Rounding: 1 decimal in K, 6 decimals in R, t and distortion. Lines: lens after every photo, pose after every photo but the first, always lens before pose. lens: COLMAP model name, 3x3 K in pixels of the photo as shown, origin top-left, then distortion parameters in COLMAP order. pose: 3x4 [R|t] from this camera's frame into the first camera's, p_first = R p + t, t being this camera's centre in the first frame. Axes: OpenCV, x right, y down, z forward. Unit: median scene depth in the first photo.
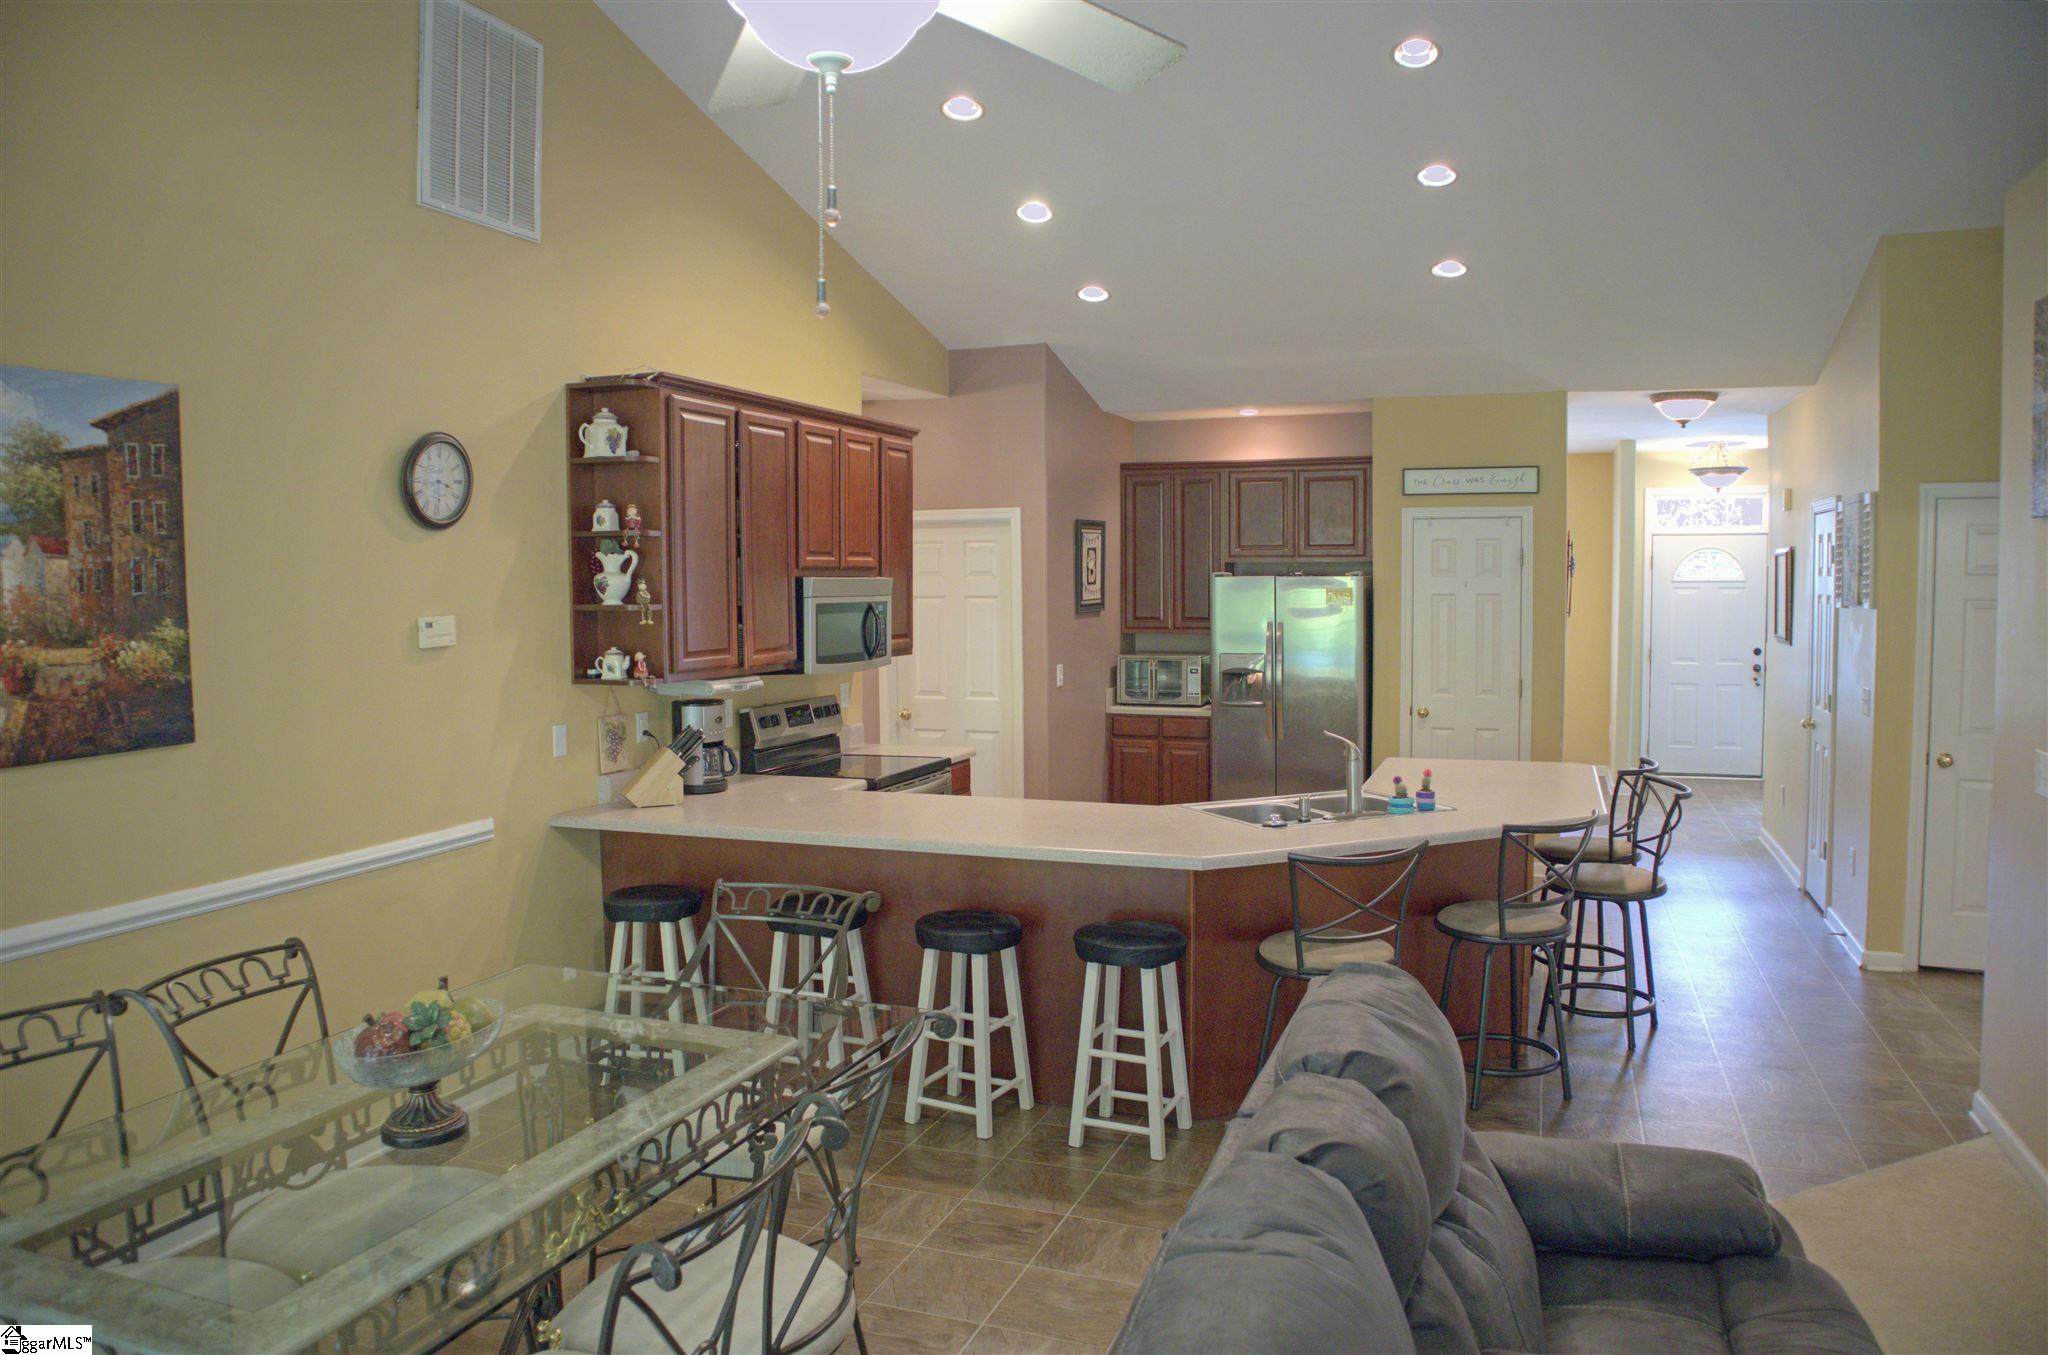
lens RADIAL K [[1379.4, 0, 957.8], [0, 1379.4, 686.9], [0, 0, 1]] dist [-0.114813, 0.094296]
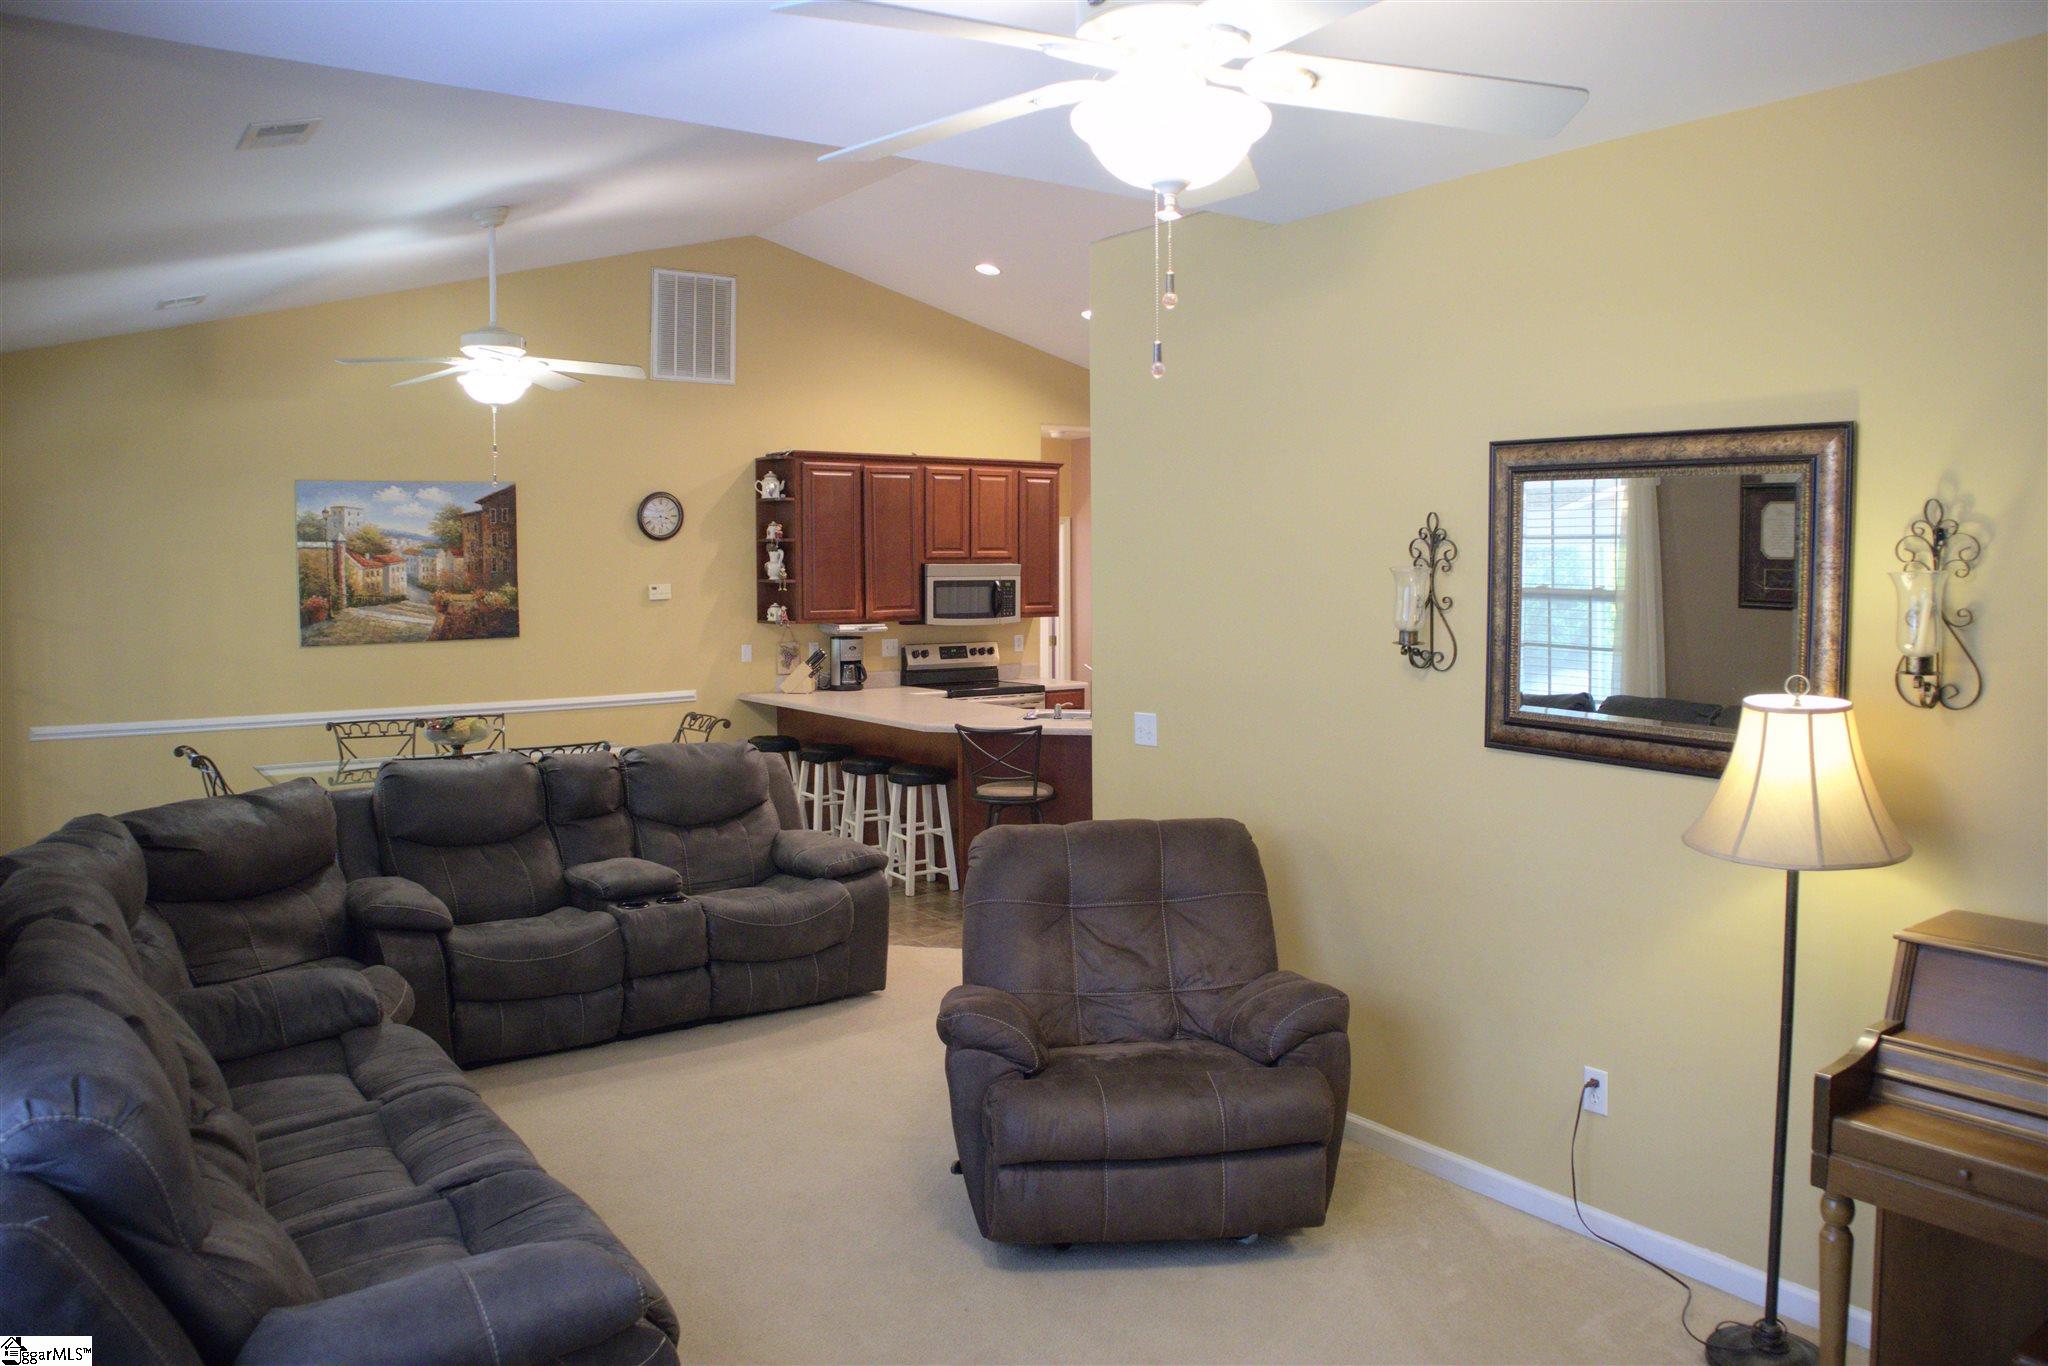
lens RADIAL K [[1424.3, 0, 1012.2], [0, 1424.3, 677.9], [0, 0, 1]] dist [-0.069124, 0.004782]
pose [[0.838593, 0.049742, -0.542483, 0.982269], [-0.045122, 0.998743, 0.021827, 0.013929], [0.542887, 0.006174, 0.839783, -0.385232]]
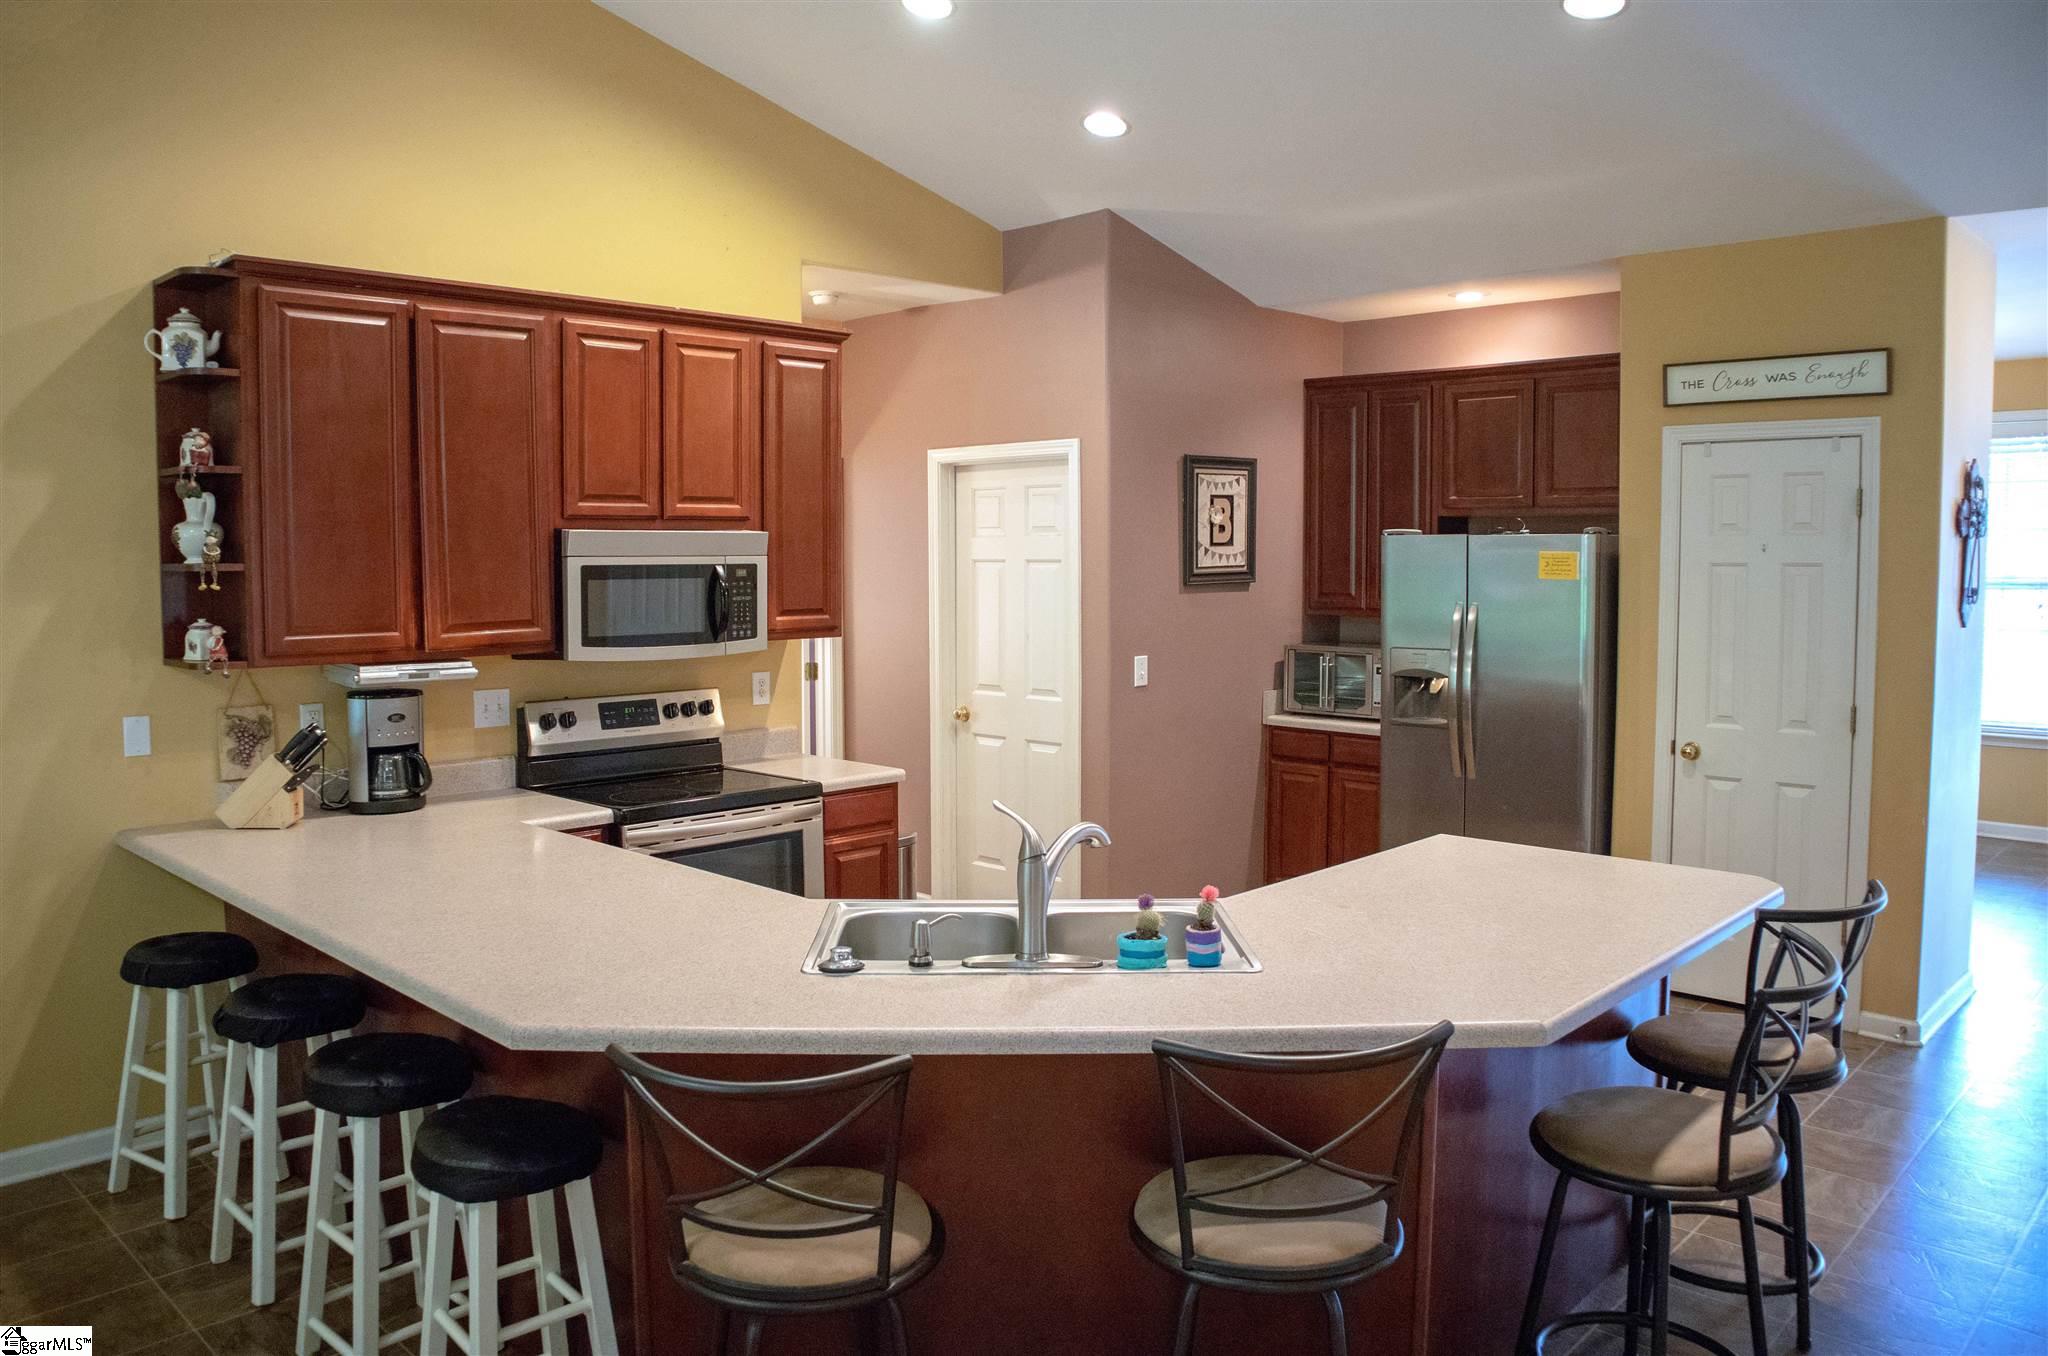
lens RADIAL K [[1441.4, 0, 980.0], [0, 1441.4, 654.4], [0, 0, 1]] dist [-0.127218, 0.105131]
pose [[0.923409, 0.033259, -0.382373, 0.433209], [-0.034601, 0.999396, 0.003367, -0.025342], [0.382254, 0.010122, 0.924002, 0.417550]]
